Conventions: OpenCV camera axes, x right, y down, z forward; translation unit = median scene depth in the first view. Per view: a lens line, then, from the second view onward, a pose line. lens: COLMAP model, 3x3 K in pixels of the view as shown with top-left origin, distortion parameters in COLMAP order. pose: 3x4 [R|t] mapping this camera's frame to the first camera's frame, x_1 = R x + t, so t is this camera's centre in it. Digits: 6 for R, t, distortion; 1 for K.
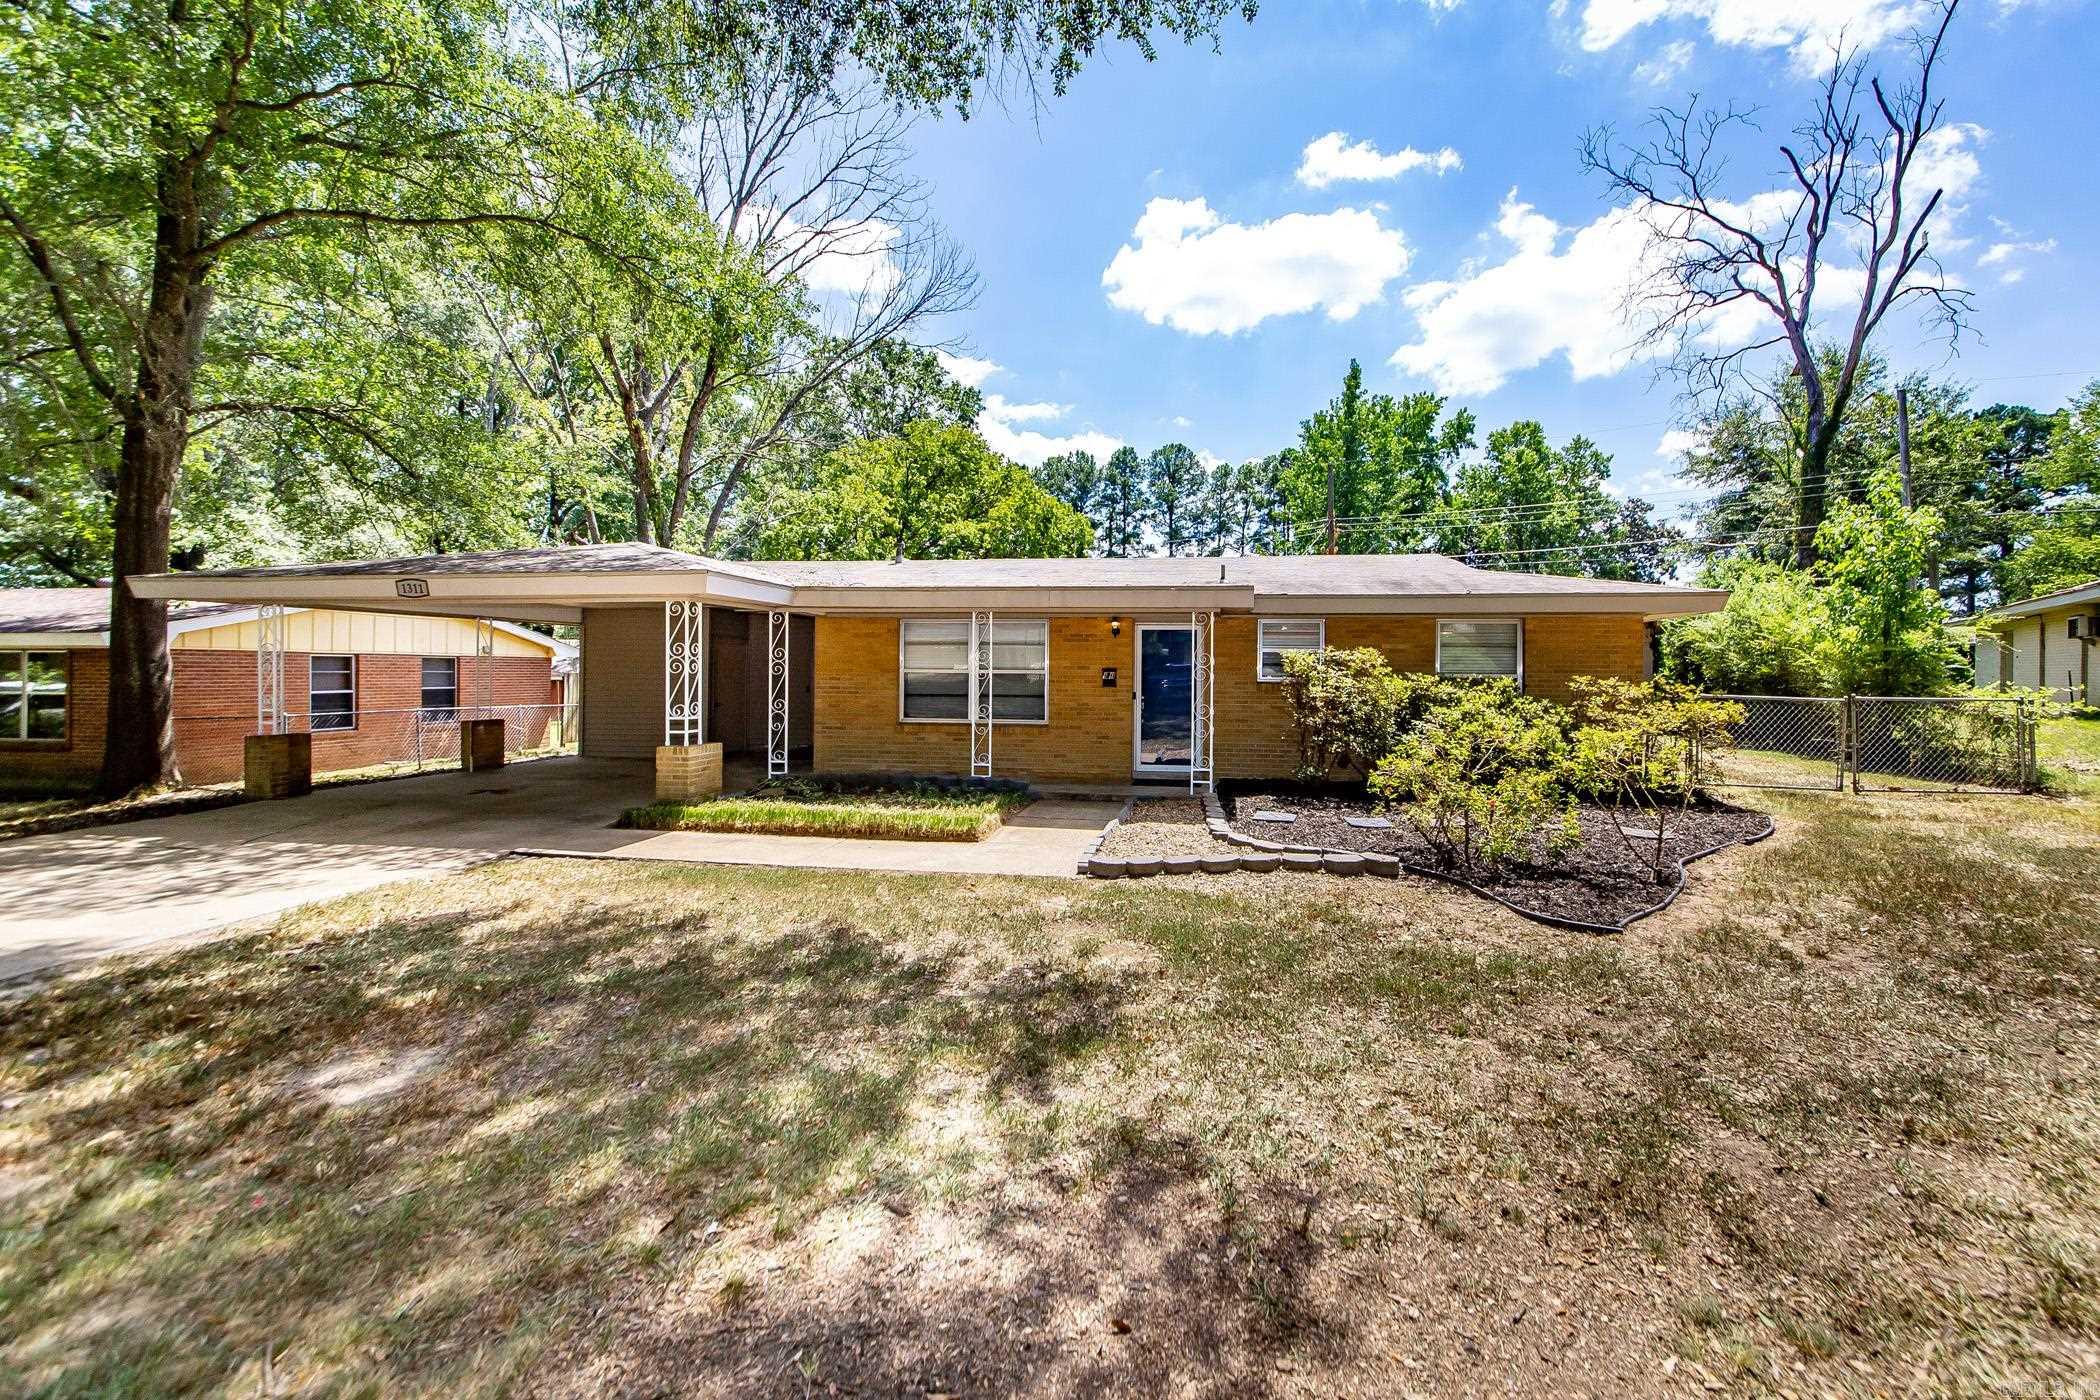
lens RADIAL K [[792.2, 0, 1100.5], [0, 792.2, 681.4], [0, 0, 1]] dist [0.000923, 0.000010]
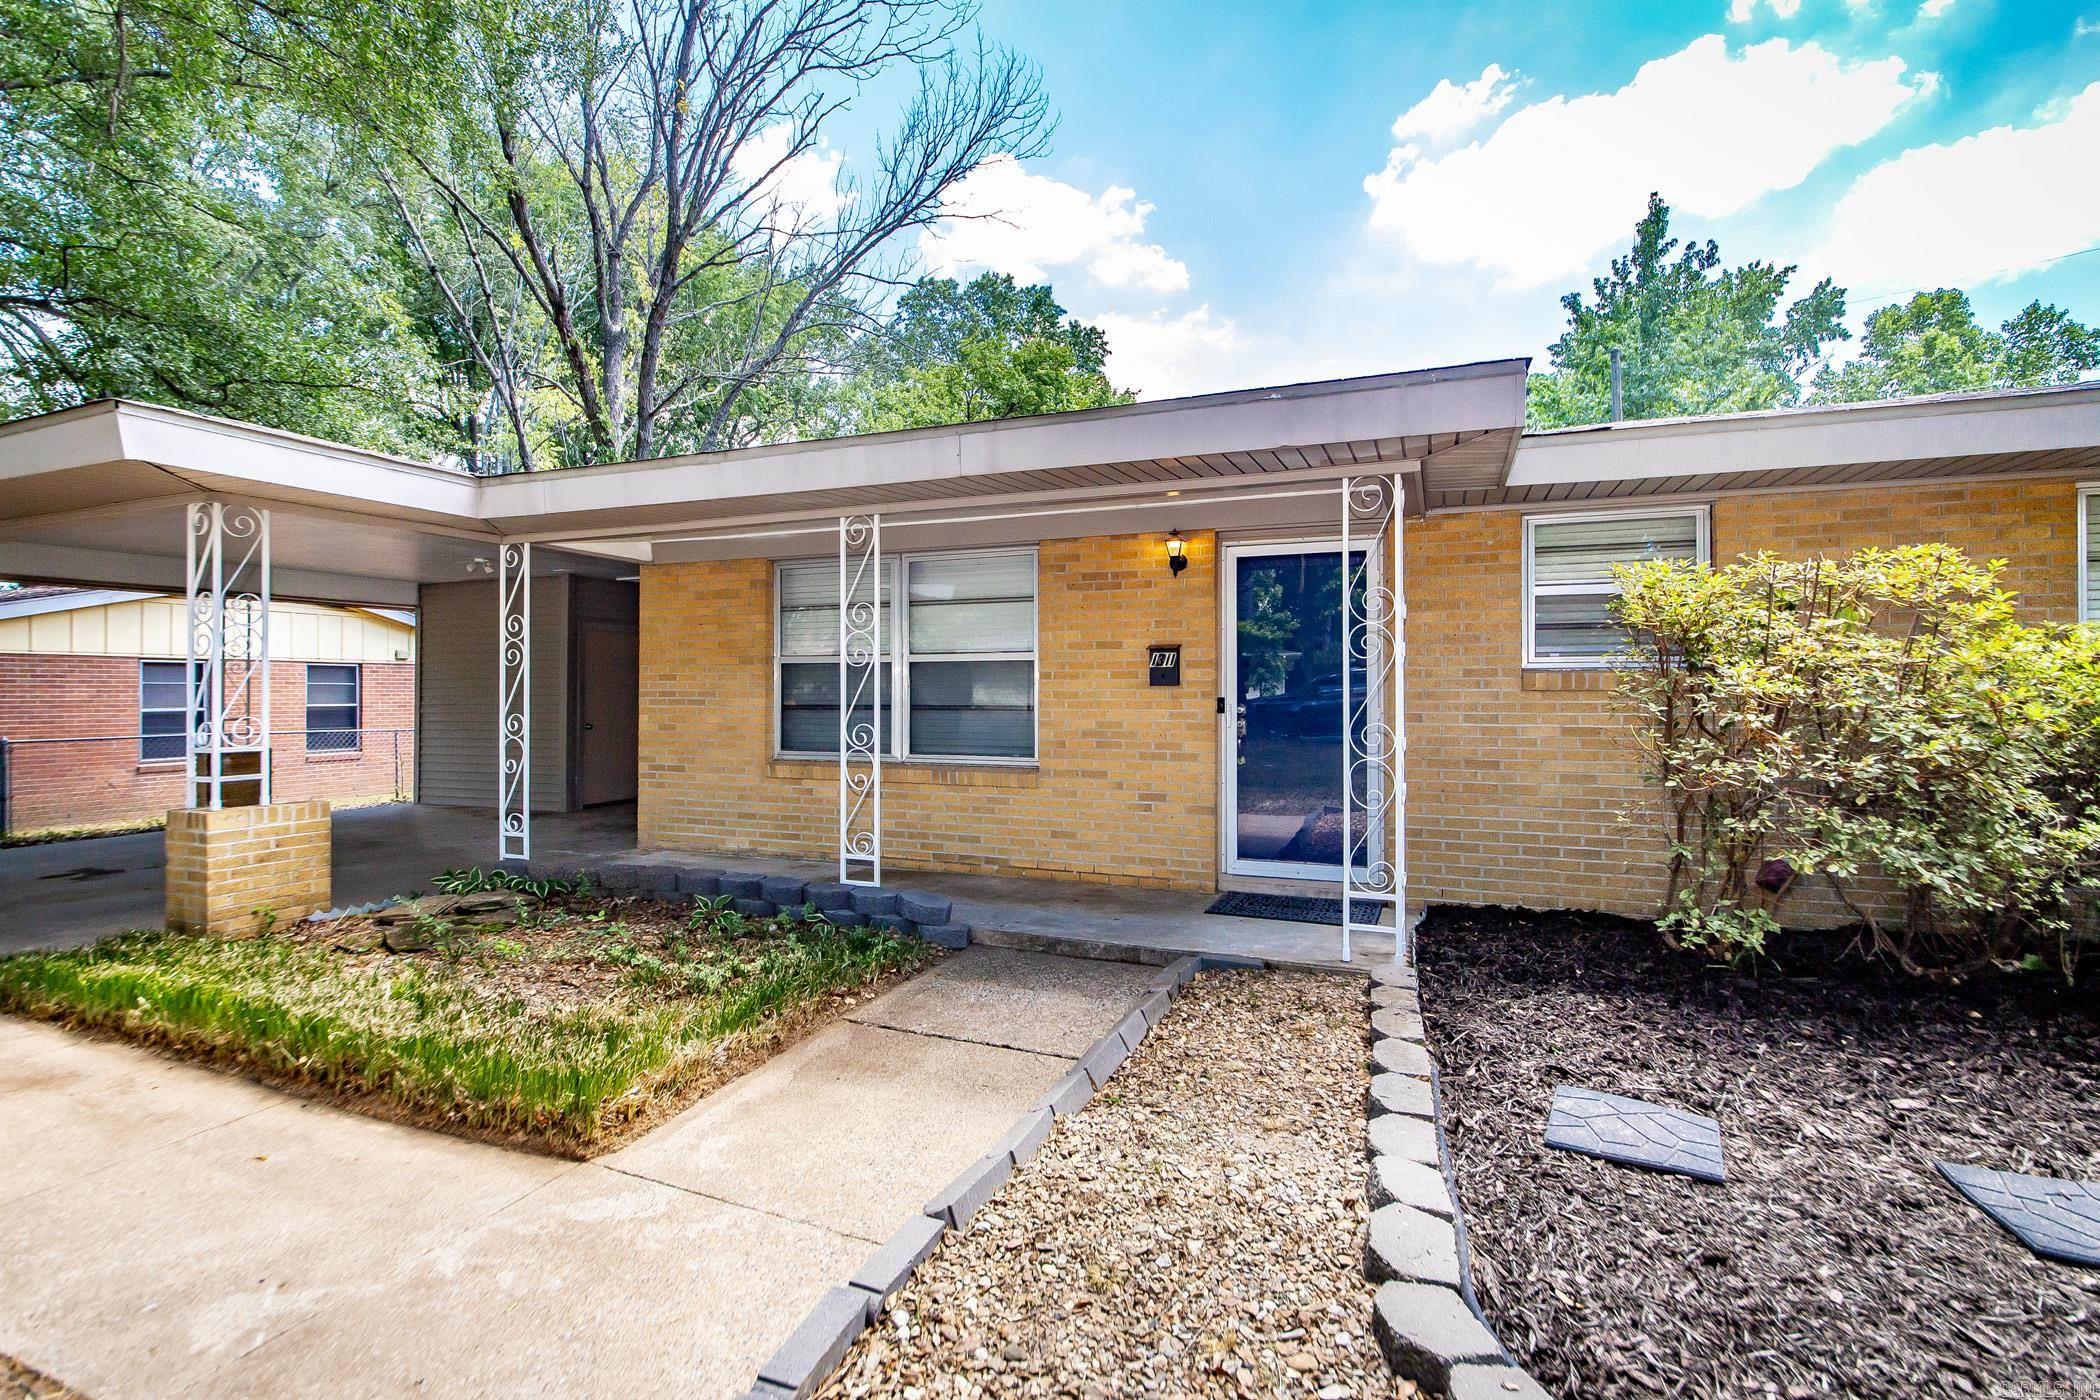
lens RADIAL K [[923.2, 0, 1050.0], [0, 923.2, 700.0], [0, 0, 1]] dist [0.000145, -0.007169]
pose [[0.969989, -0.006496, -0.243063, 0.036139], [0.005712, 0.999976, -0.003930, 0.008126], [0.243082, 0.002424, 0.970003, 0.225388]]
